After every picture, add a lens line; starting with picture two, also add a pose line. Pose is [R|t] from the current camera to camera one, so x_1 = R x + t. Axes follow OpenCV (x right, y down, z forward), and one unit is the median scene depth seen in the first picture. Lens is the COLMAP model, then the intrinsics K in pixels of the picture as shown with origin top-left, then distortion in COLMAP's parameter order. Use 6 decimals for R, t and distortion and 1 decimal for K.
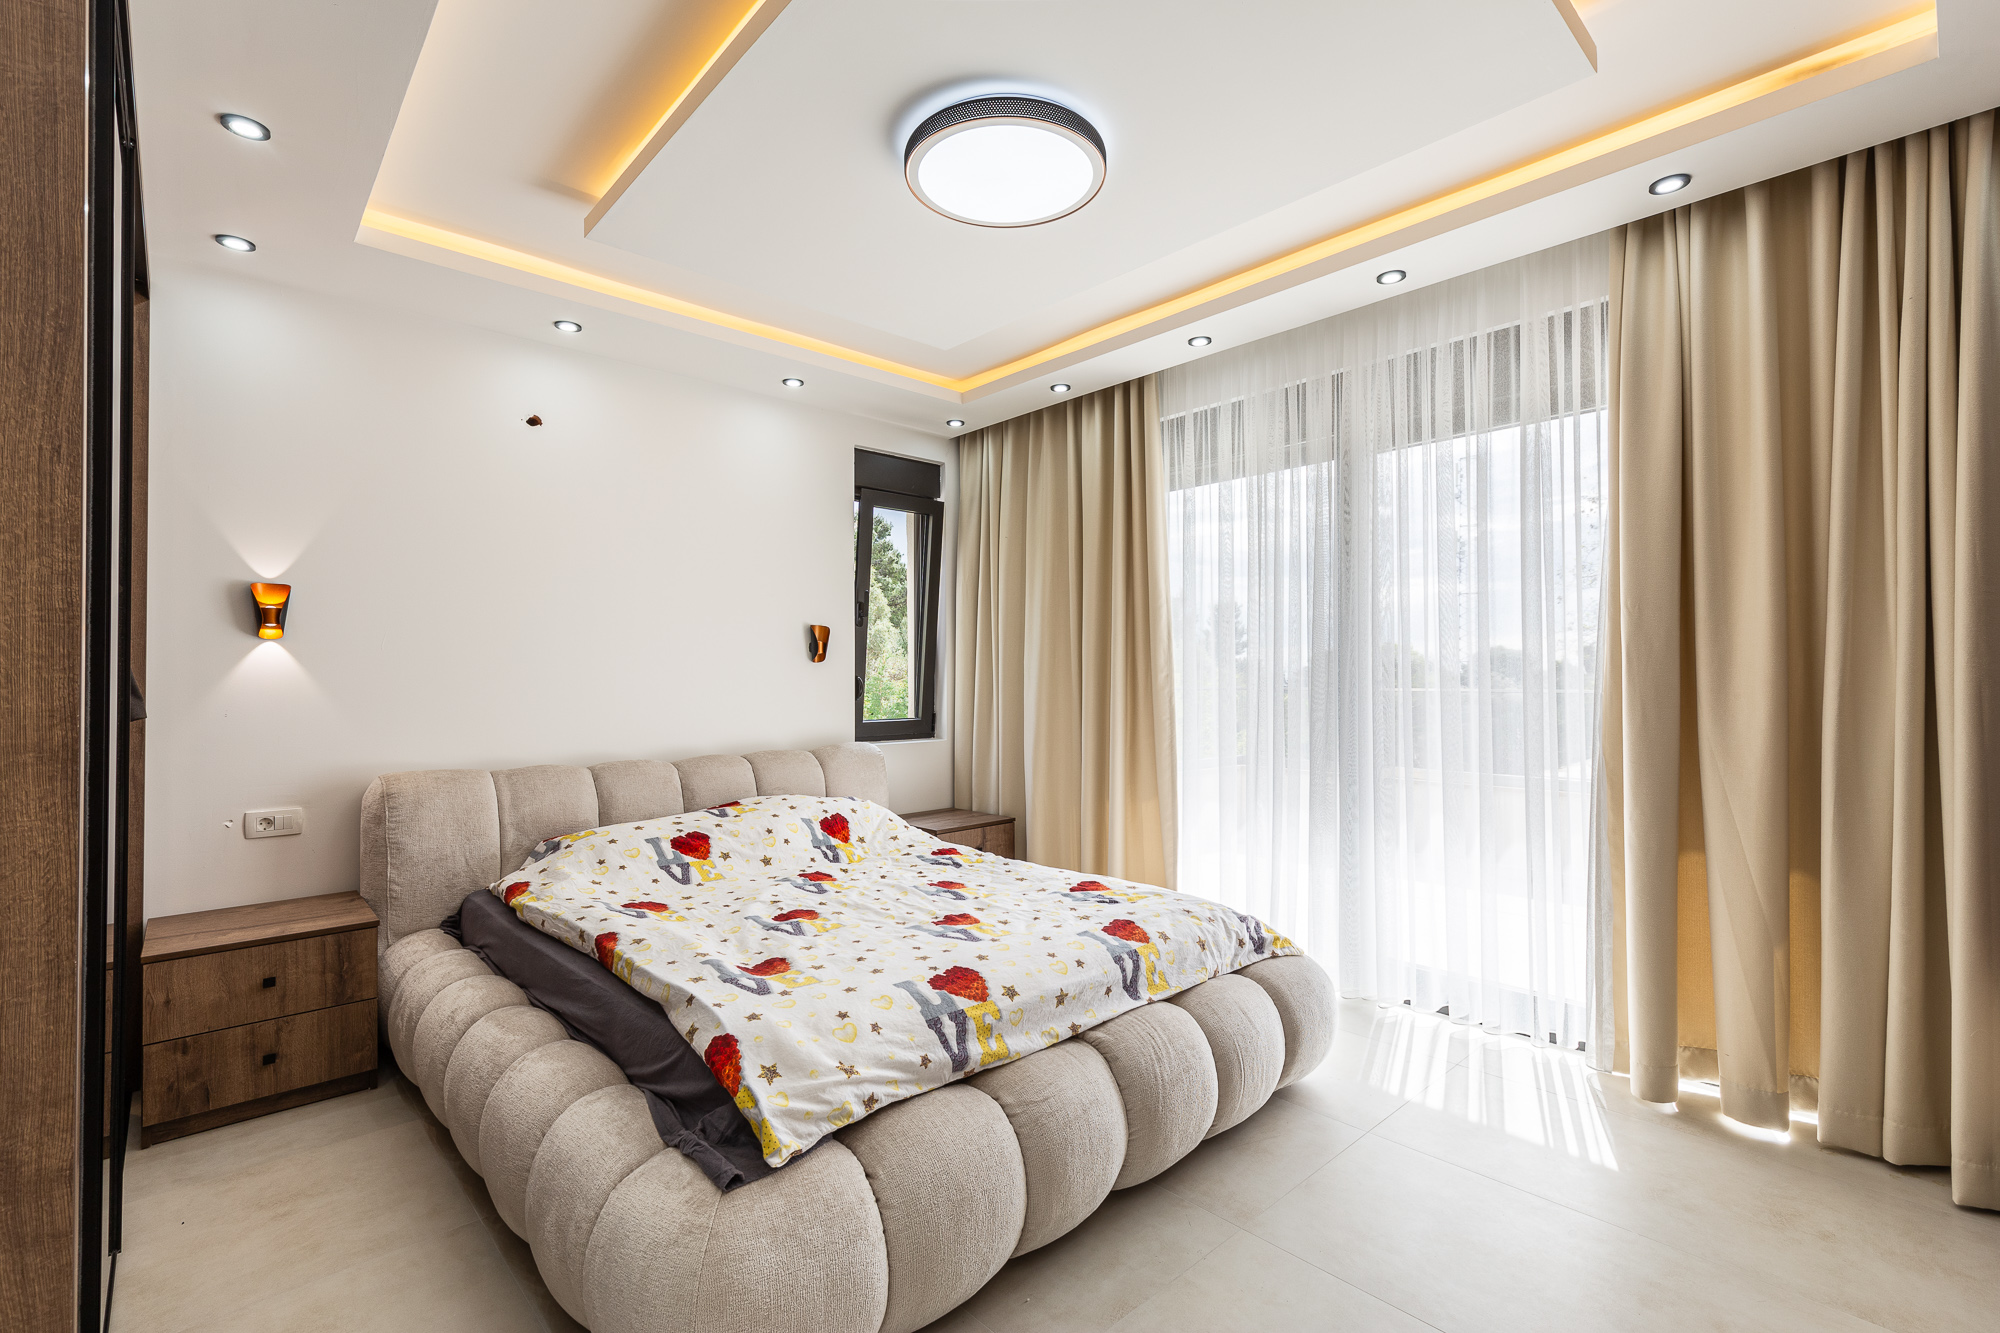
lens RADIAL K [[937.8, 0, 1016.2], [0, 937.8, 668.1], [0, 0, 1]] dist [0.005478, 0.000694]
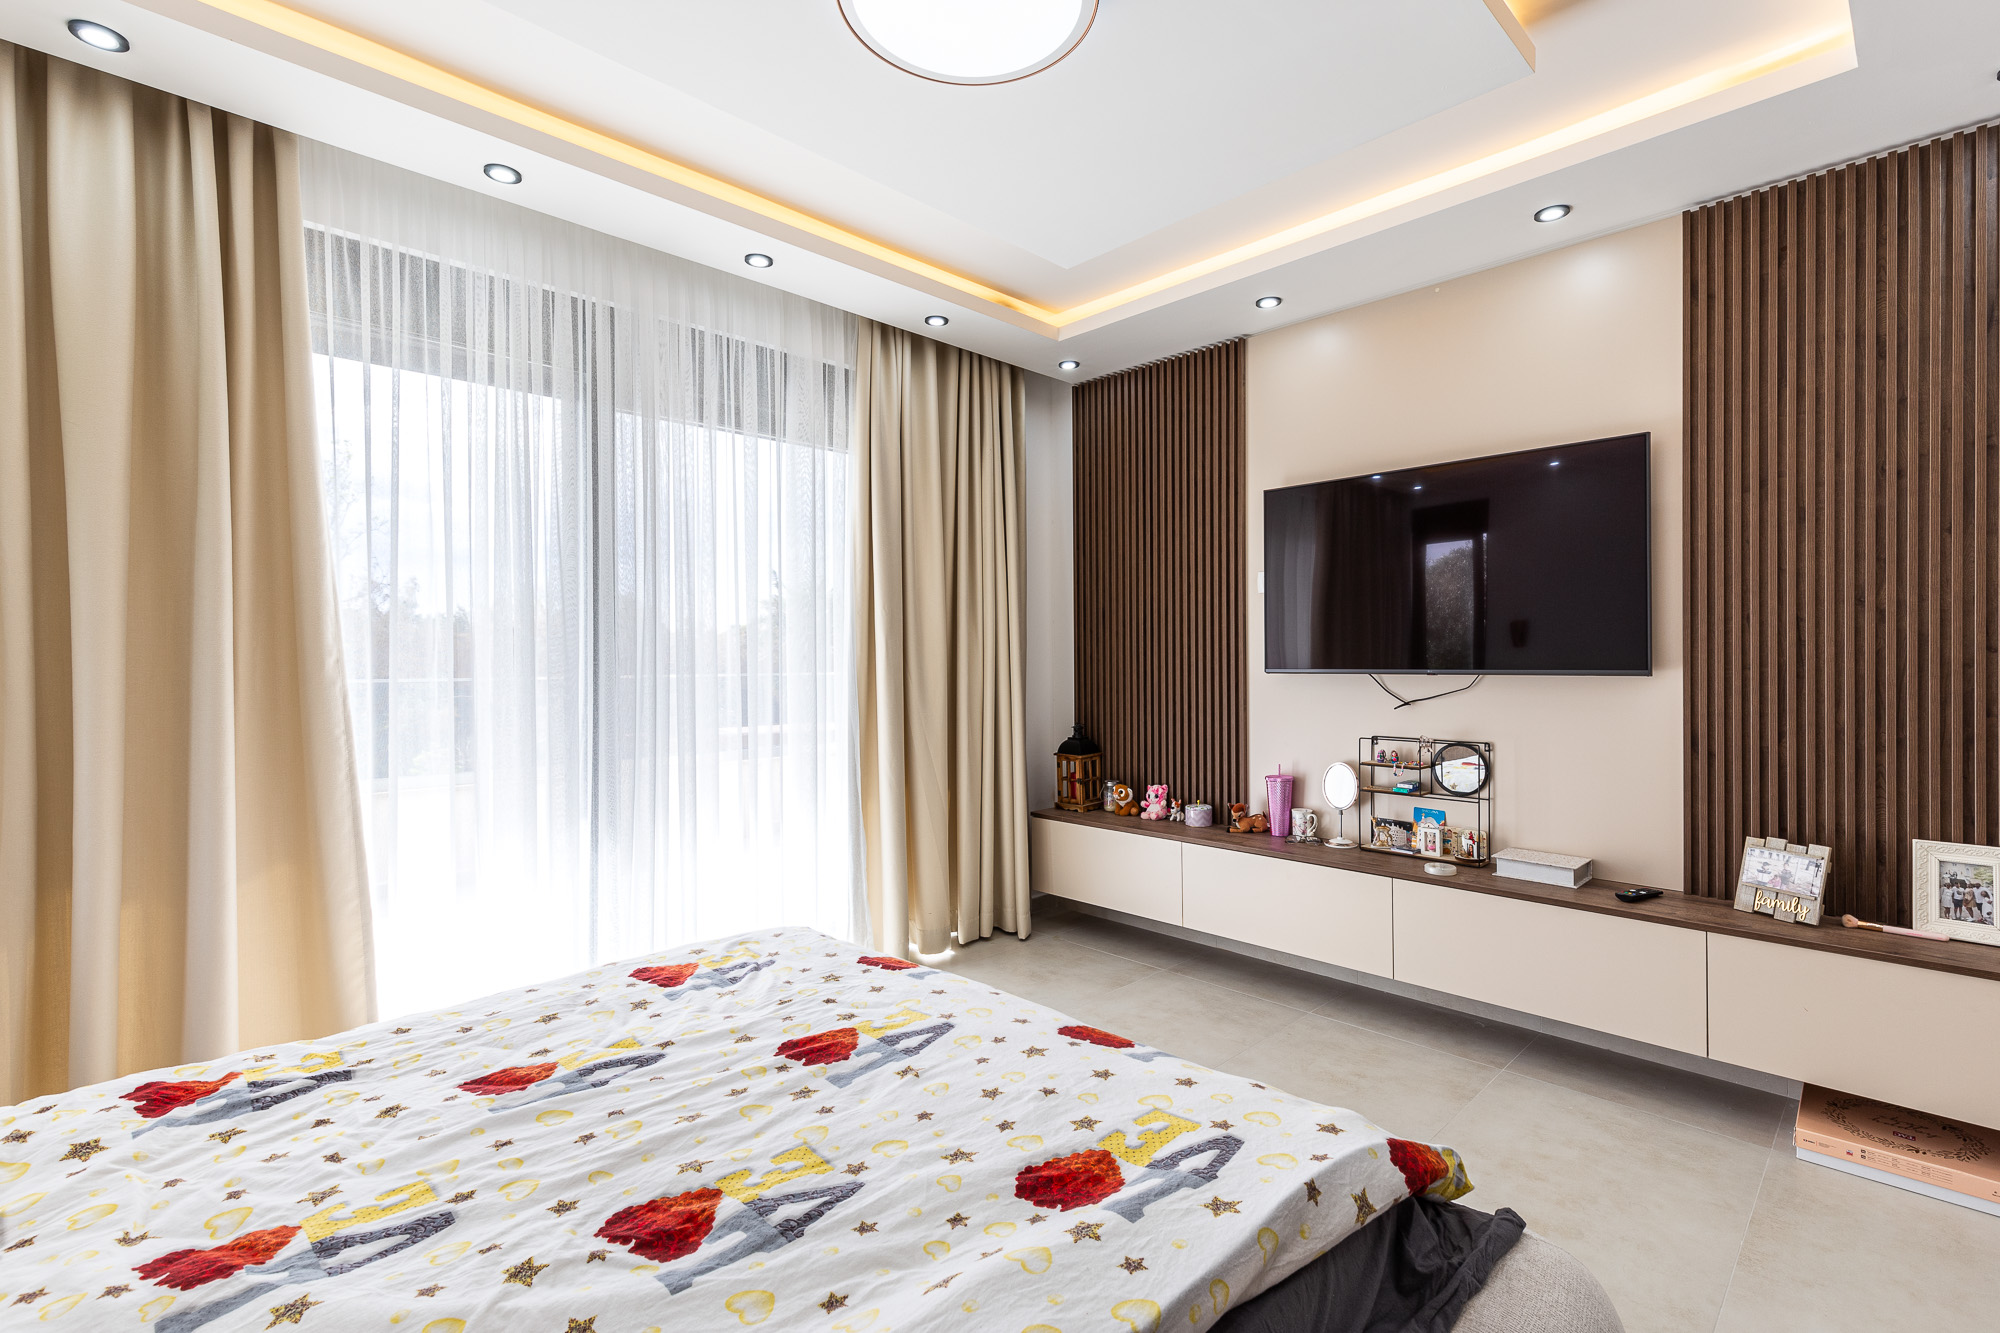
lens RADIAL K [[934.9, 0, 997.6], [0, 934.9, 672.9], [0, 0, 1]] dist [0.004698, 0.000707]
pose [[-0.055080, -0.007757, 0.998452, -0.705041], [-0.000429, 0.999970, 0.007745, 0.014182], [-0.998482, -0.000002, -0.055081, 0.935429]]
